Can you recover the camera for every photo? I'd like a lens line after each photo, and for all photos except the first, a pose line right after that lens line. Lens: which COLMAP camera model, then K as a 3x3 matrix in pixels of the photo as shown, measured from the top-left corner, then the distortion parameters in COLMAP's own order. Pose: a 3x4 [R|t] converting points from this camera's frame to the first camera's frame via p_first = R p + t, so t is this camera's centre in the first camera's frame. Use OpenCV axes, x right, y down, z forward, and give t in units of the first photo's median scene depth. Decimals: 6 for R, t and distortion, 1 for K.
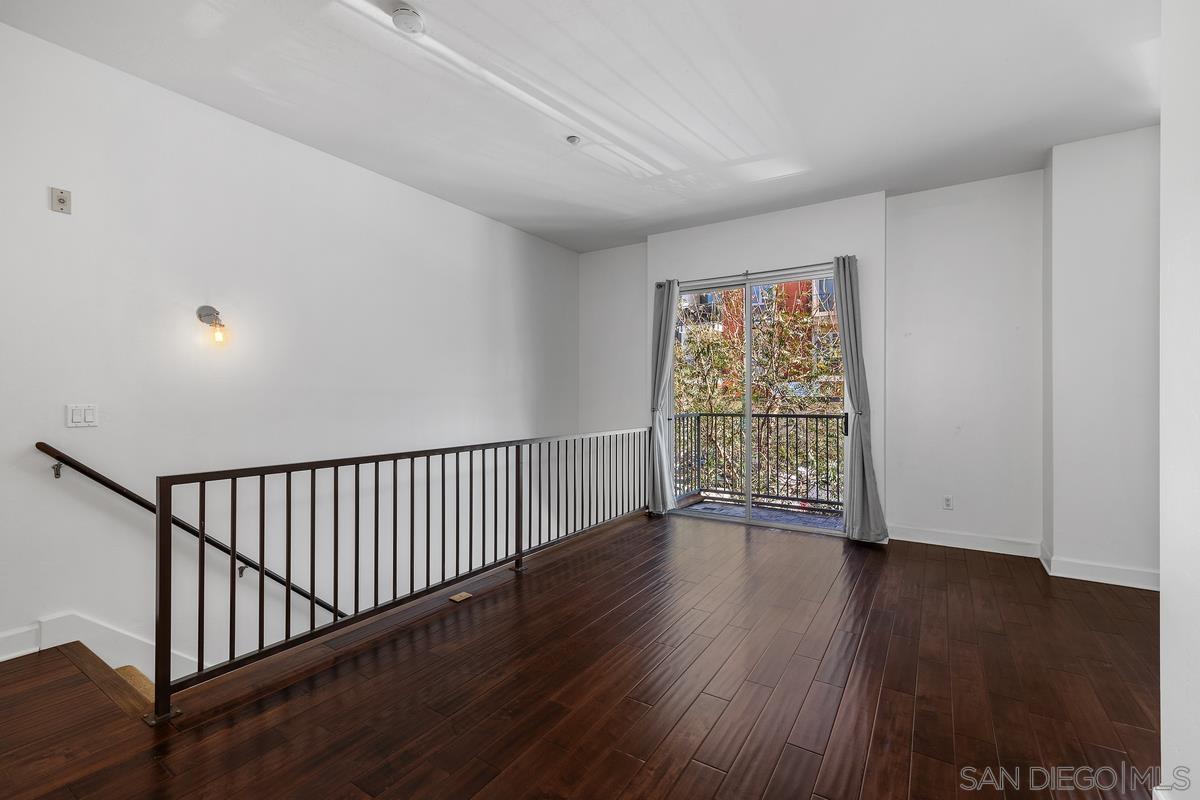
lens RADIAL K [[524.1, 0, 603.1], [0, 524.1, 398.5], [0, 0, 1]] dist [0.001785, 0.000402]
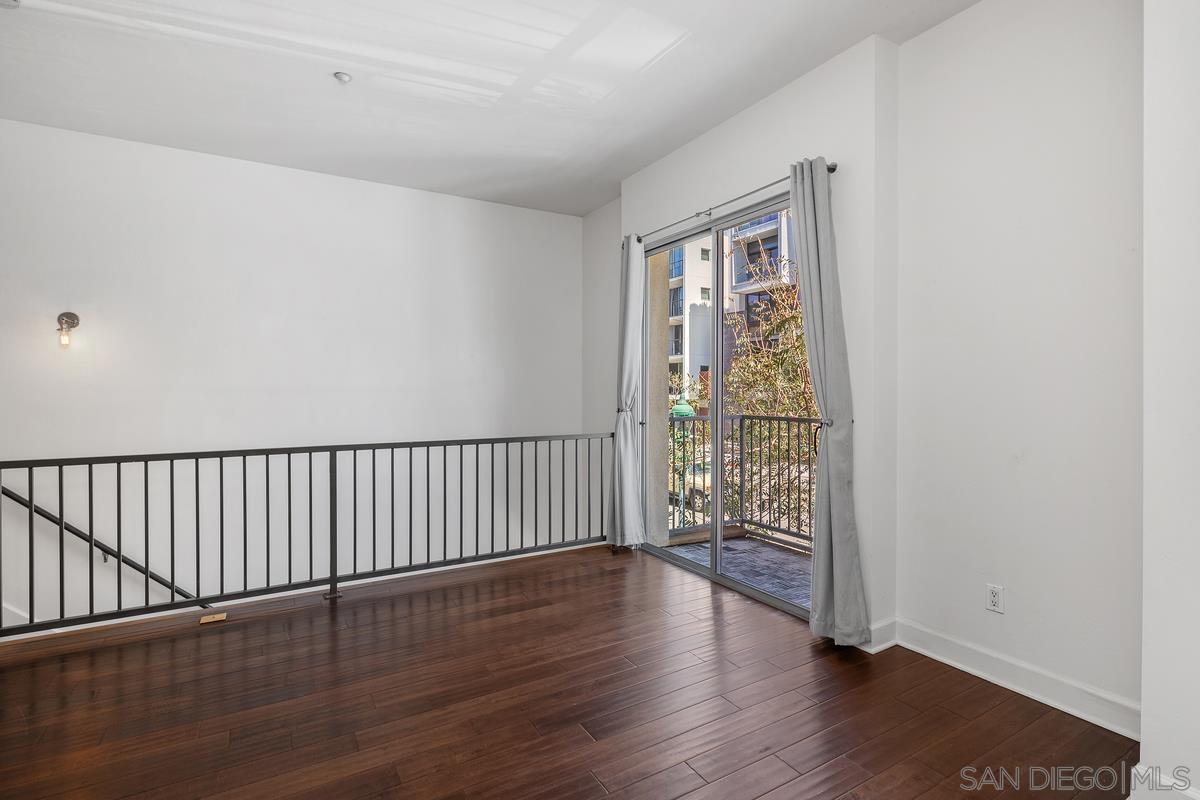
lens RADIAL K [[557.7, 0, 604.3], [0, 557.7, 391.7], [0, 0, 1]] dist [-0.048579, 0.000043]
pose [[0.891032, 0.003534, -0.453927, 0.533333], [-0.004383, 0.999990, -0.000818, -0.005509], [0.453920, 0.002719, 0.891039, 0.329900]]
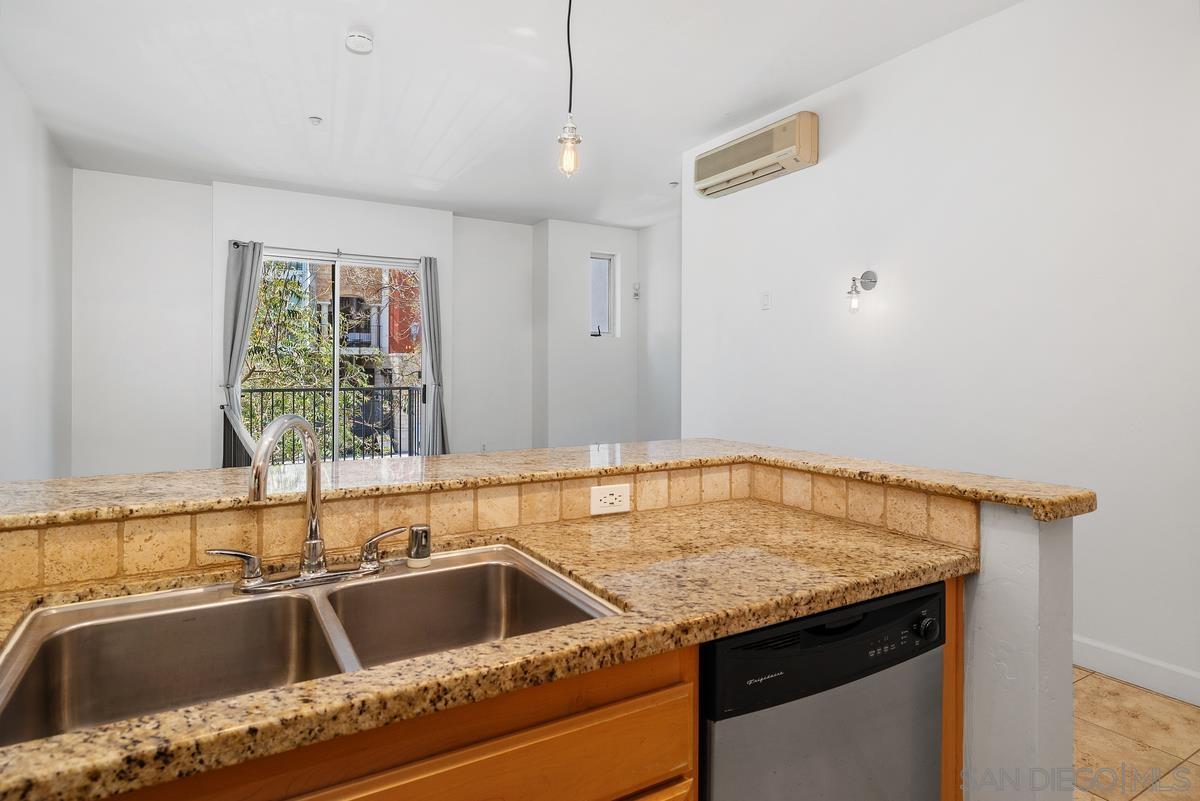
lens RADIAL K [[668.2, 0, 602.2], [0, 668.2, 365.2], [0, 0, 1]] dist [-0.000785, 0.000717]
pose [[0.446882, 0.006517, 0.894569, -0.747187], [-0.001386, 0.999977, -0.006593, -0.007271], [-0.894592, 0.001707, 0.446880, -0.059017]]
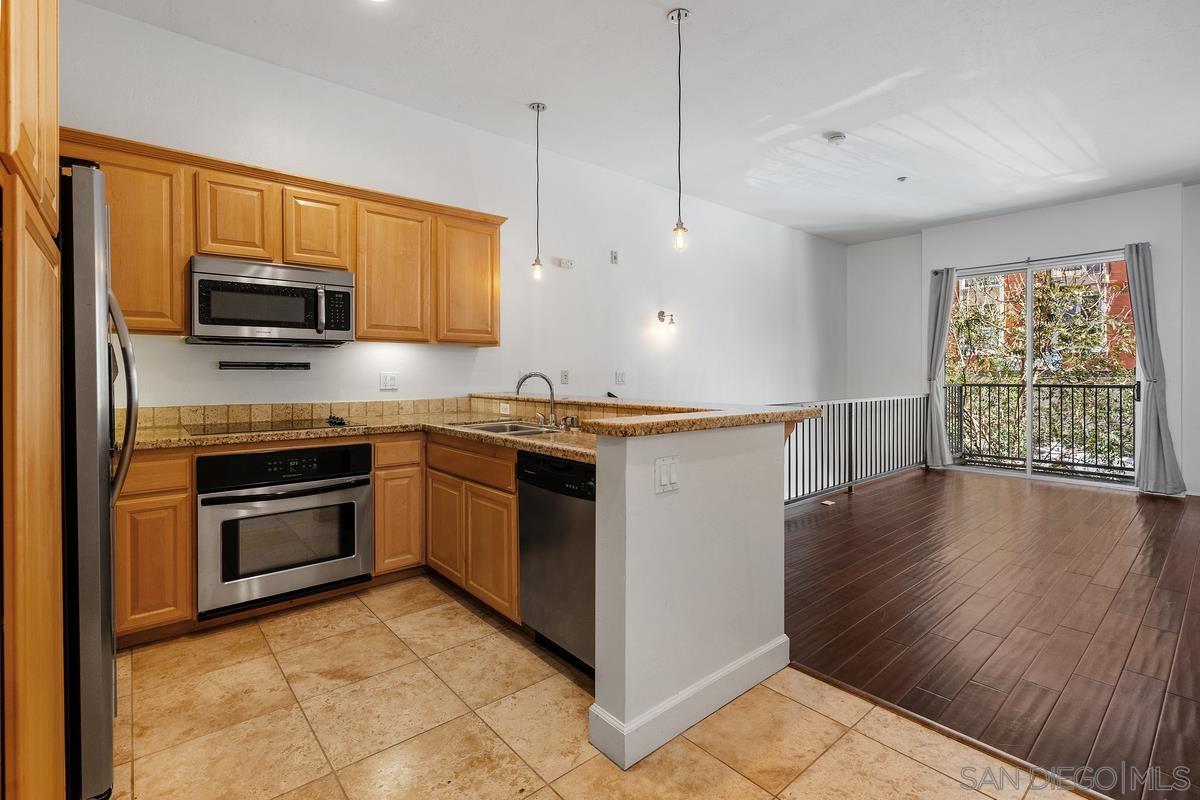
lens RADIAL K [[548.5, 0, 602.1], [0, 548.5, 375.9], [0, 0, 1]] dist [-0.002164, -0.000517]
pose [[0.957951, 0.001146, -0.286930, -0.307693], [-0.000015, 0.999992, 0.003945, 0.011415], [0.286933, -0.003774, 0.957943, -0.461366]]
